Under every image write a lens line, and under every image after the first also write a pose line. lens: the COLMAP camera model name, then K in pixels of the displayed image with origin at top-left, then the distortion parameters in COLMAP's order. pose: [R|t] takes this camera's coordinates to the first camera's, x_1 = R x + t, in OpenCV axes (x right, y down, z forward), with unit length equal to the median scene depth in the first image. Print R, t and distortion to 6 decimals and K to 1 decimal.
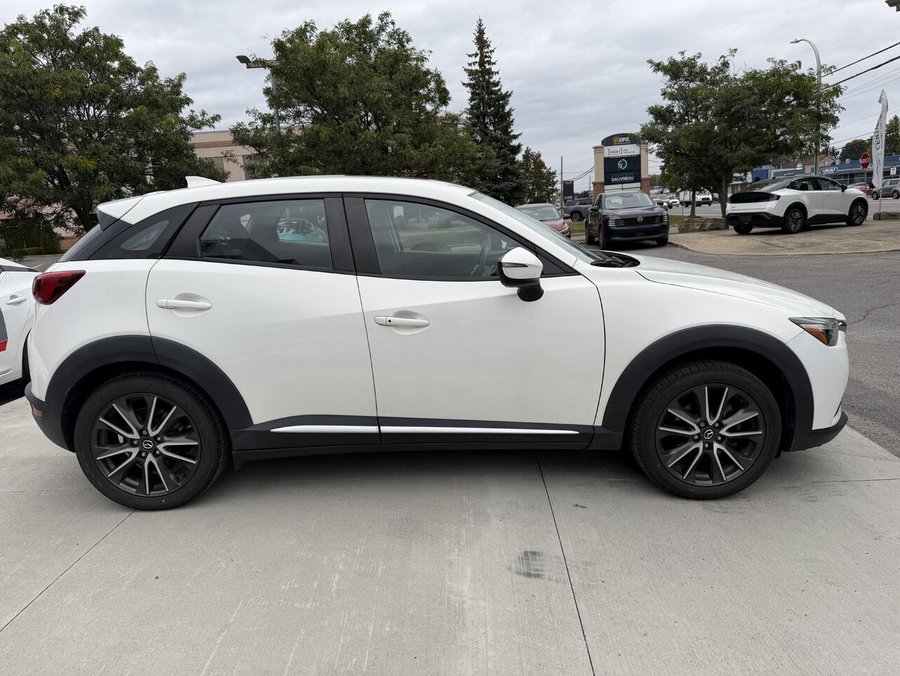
lens RADIAL K [[661.8, 0, 450.5], [0, 661.8, 340.6], [0, 0, 1]] dist [0.003160, 0.000529]
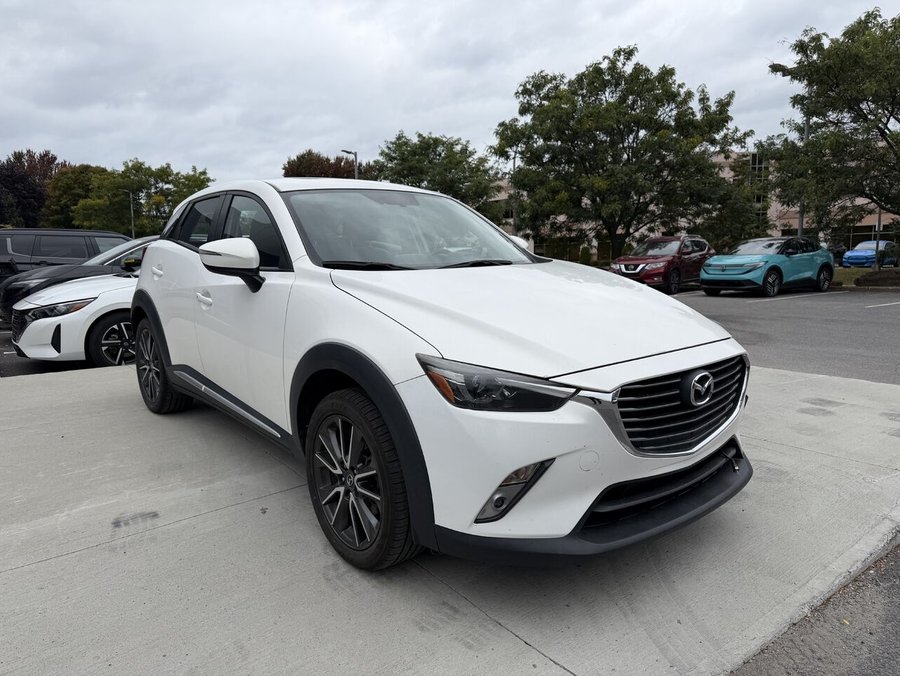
lens RADIAL K [[673.2, 0, 449.9], [0, 673.2, 333.8], [0, 0, 1]] dist [0.028486, -0.012495]
pose [[0.612053, 0.142451, -0.777881, 0.349020], [-0.180108, 0.982901, 0.038283, -0.027989], [0.770034, 0.116671, 0.627244, 0.182116]]
